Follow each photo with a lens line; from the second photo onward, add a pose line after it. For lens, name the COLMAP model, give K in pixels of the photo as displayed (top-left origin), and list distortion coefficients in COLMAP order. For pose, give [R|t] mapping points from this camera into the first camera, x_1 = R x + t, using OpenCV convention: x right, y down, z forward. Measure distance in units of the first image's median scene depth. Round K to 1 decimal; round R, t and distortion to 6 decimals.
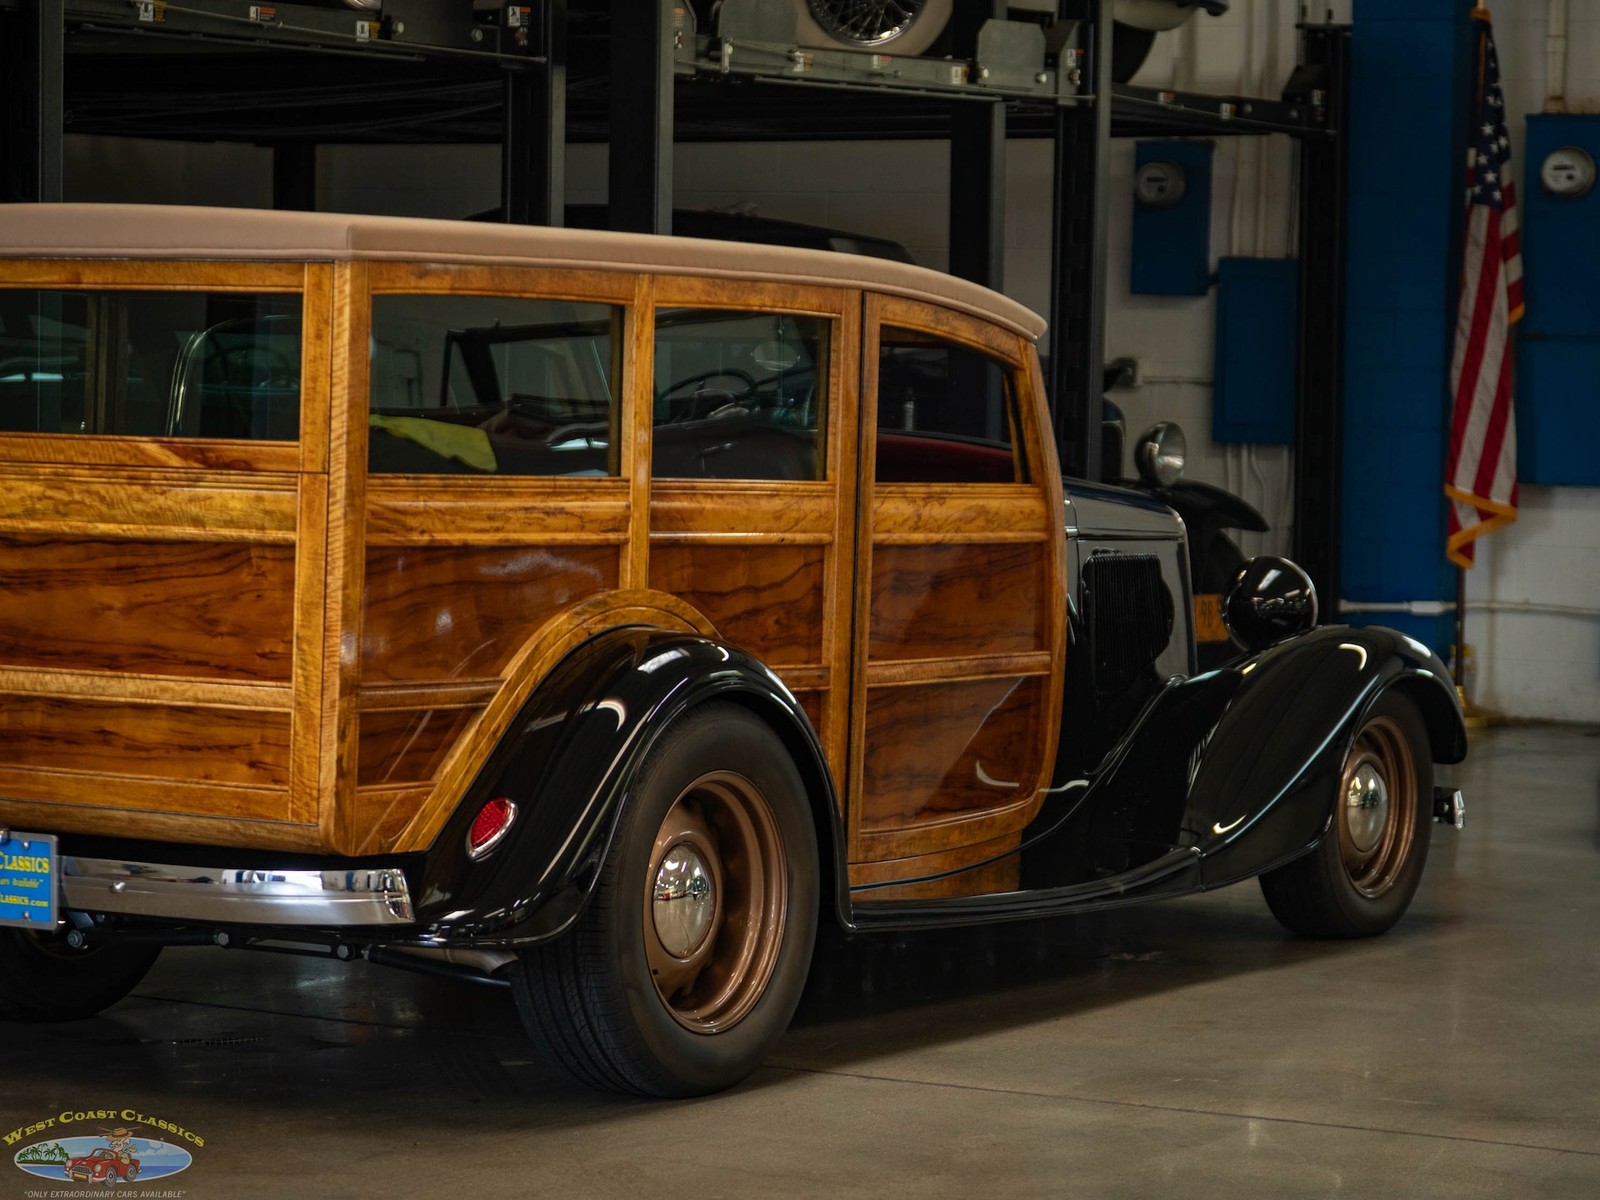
lens RADIAL K [[5216.4, 0, 804.8], [0, 5216.4, 639.0], [0, 0, 1]] dist [-0.036727, 0.750454]
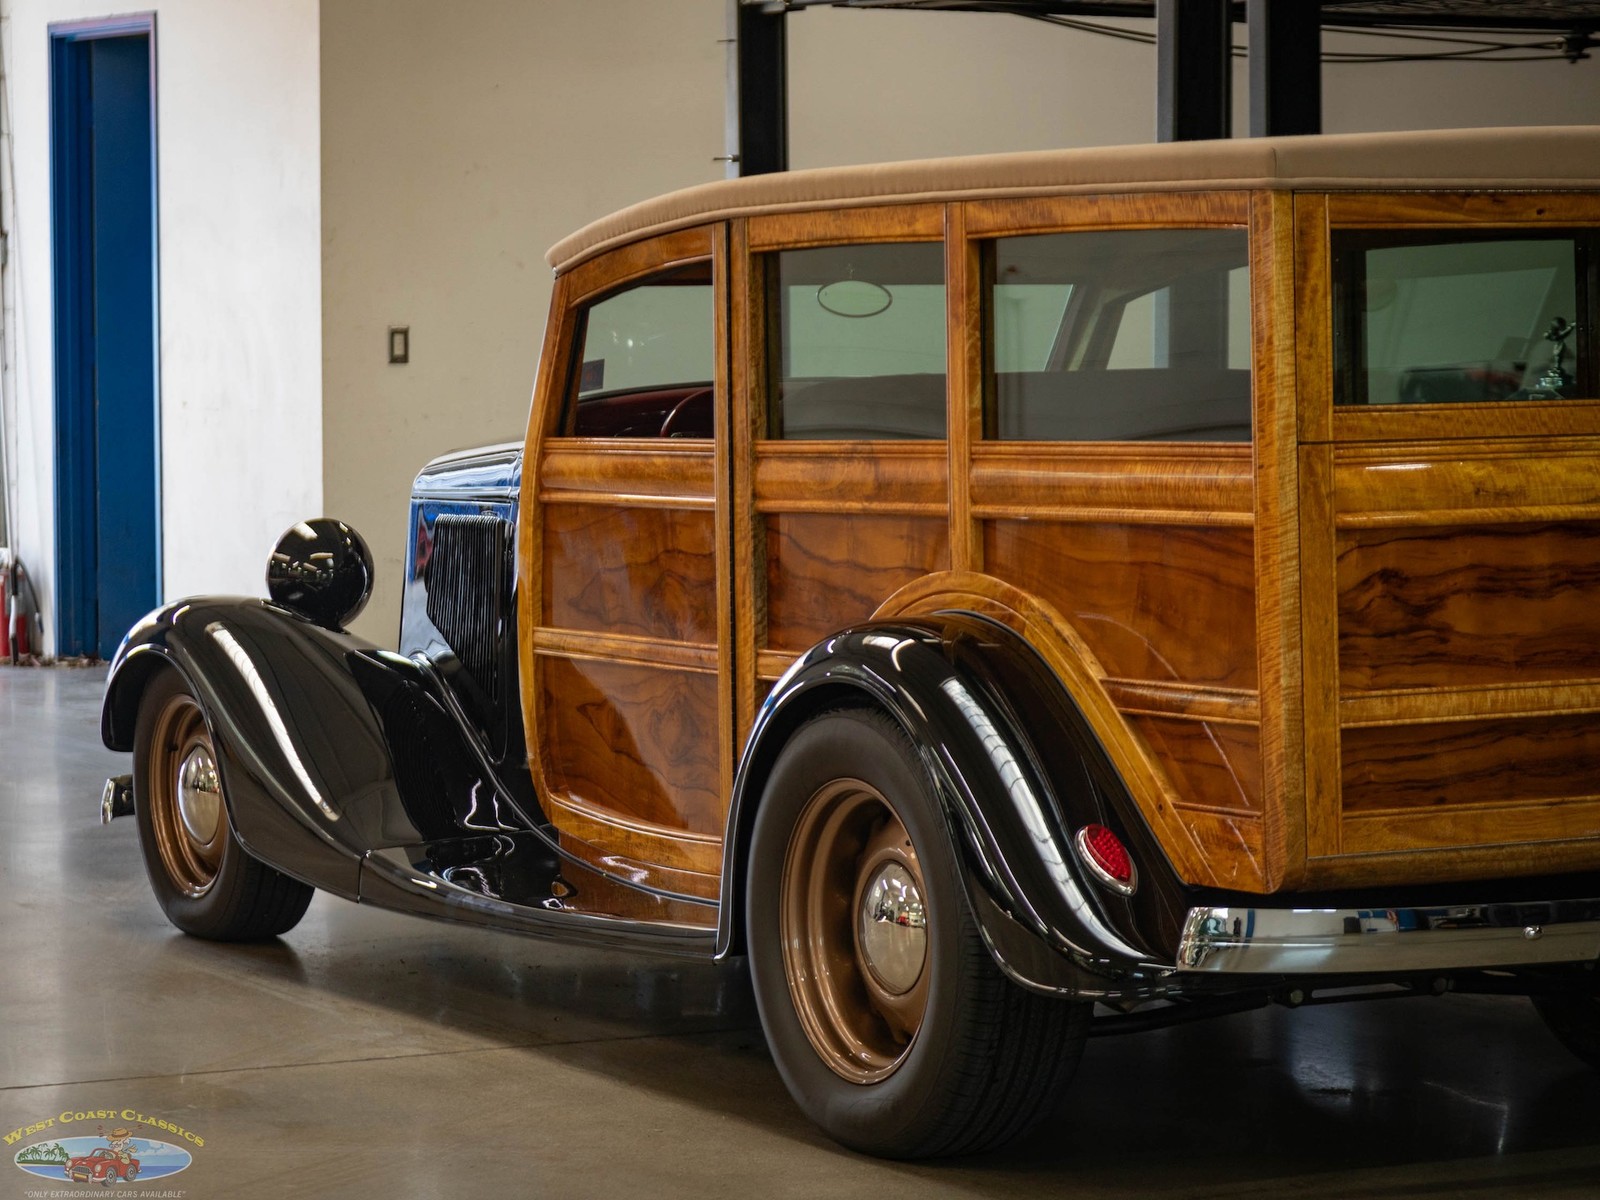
lens RADIAL K [[5216.4, 0, 804.8], [0, 5216.4, 639.0], [0, 0, 1]] dist [-0.036727, 0.750454]
pose [[0.493174, -0.082649, 0.865996, -0.786546], [0.072476, 0.995919, 0.053774, -0.046410], [-0.866906, 0.036244, 0.497152, 0.580691]]
